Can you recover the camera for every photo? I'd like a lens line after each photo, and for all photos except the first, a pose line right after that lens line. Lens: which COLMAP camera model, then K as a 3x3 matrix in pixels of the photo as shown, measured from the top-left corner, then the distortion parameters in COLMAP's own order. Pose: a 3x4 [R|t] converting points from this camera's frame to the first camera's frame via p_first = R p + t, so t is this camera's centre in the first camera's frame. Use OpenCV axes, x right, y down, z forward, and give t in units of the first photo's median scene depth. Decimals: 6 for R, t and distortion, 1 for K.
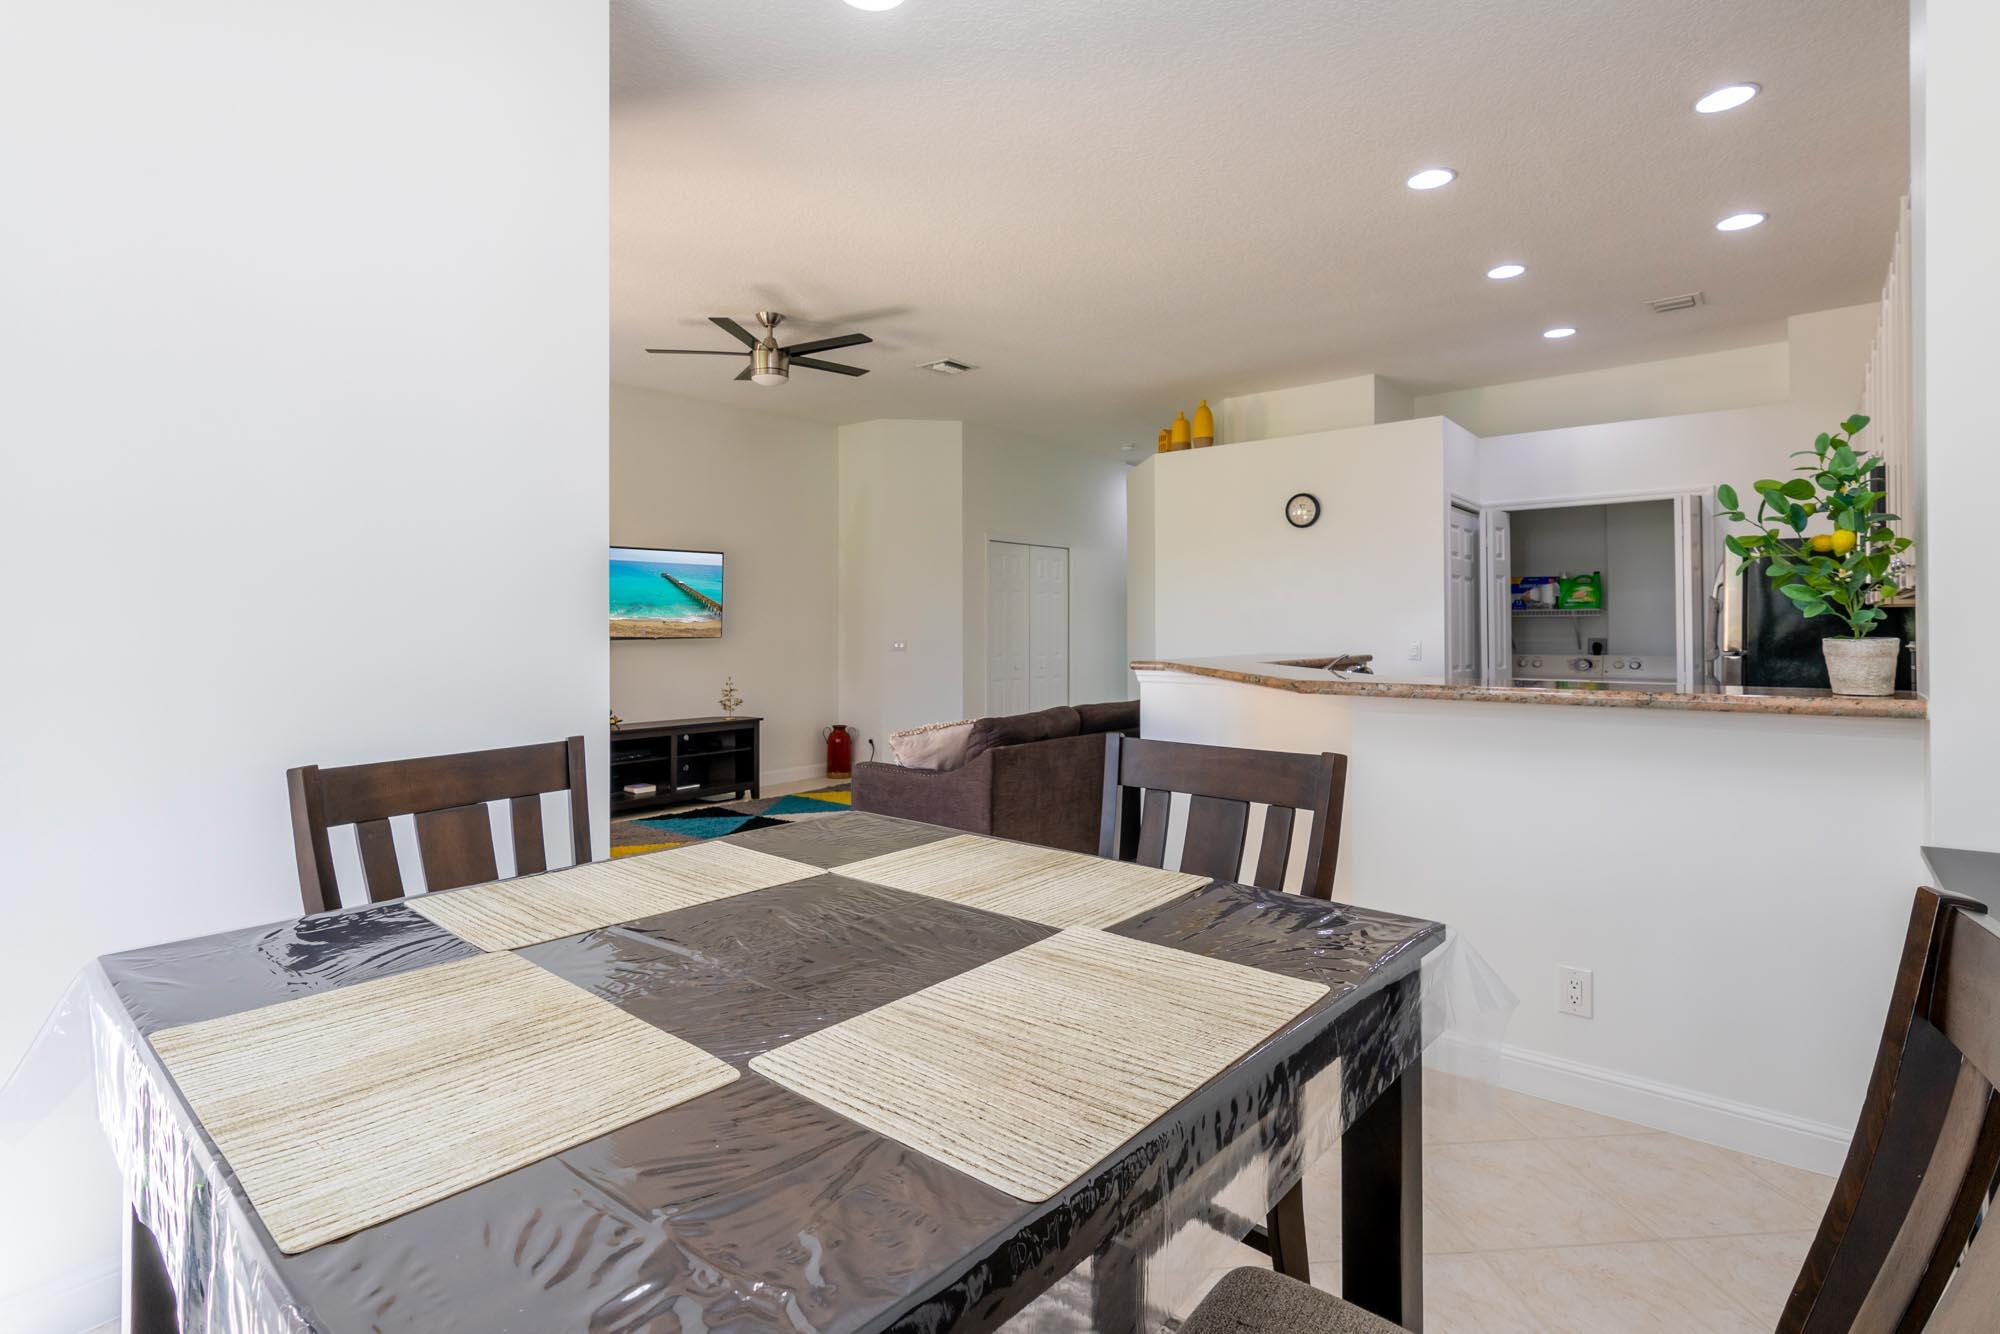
lens RADIAL K [[1004.6, 0, 1001.8], [0, 1004.6, 618.6], [0, 0, 1]] dist [-0.000267, 0.000240]
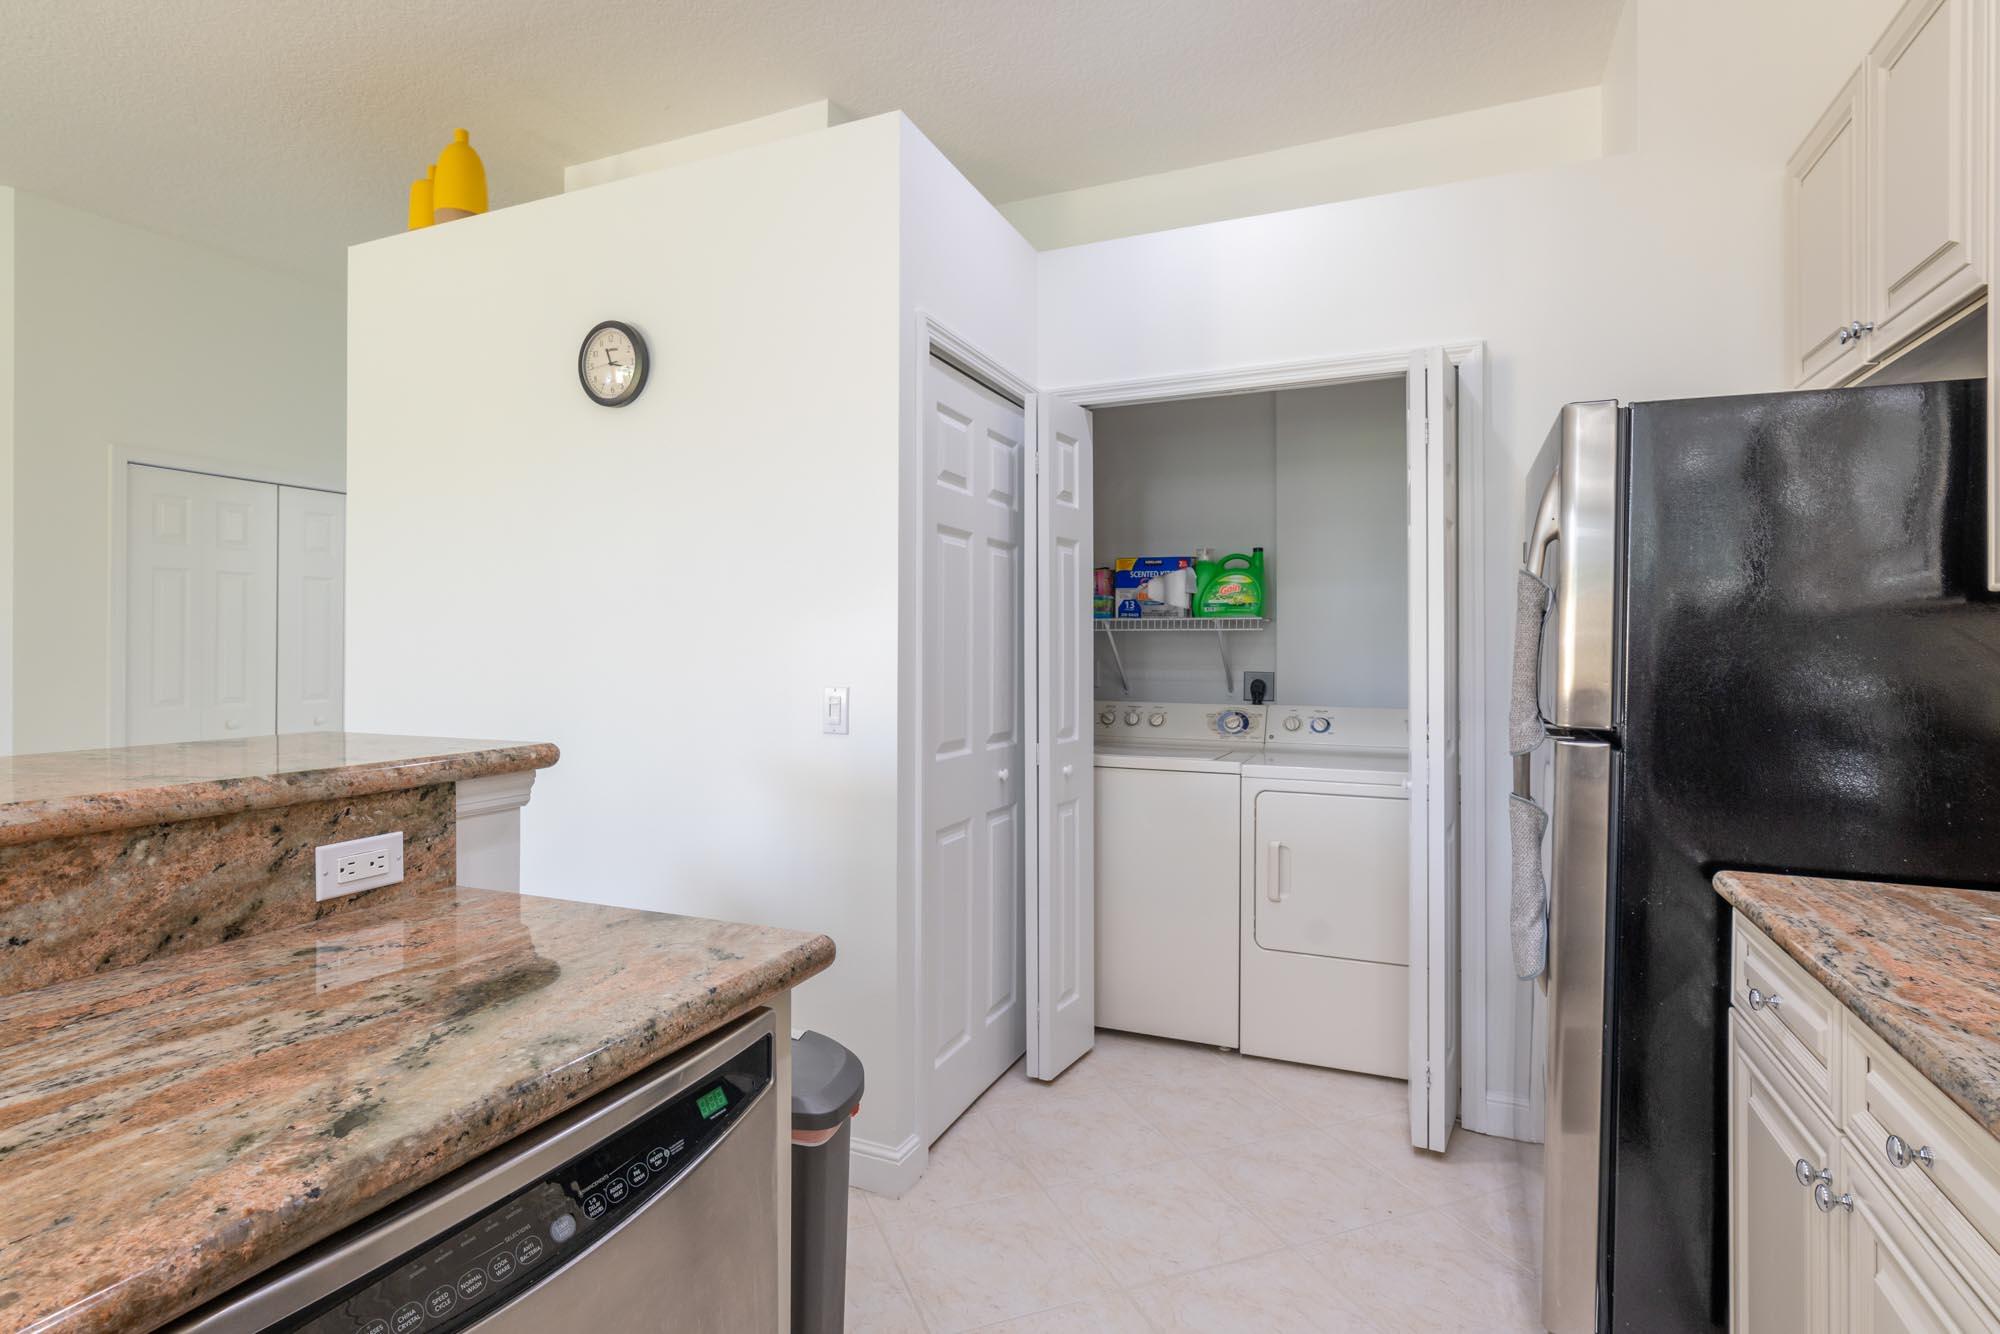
lens RADIAL K [[1004.6, 0, 1001.8], [0, 1004.6, 618.6], [0, 0, 1]] dist [-0.000267, 0.000240]
pose [[0.964489, 0.015714, 0.263654, 0.321862], [-0.011299, 0.999770, -0.018256, 0.002249], [-0.263880, 0.014628, 0.964445, 0.523036]]
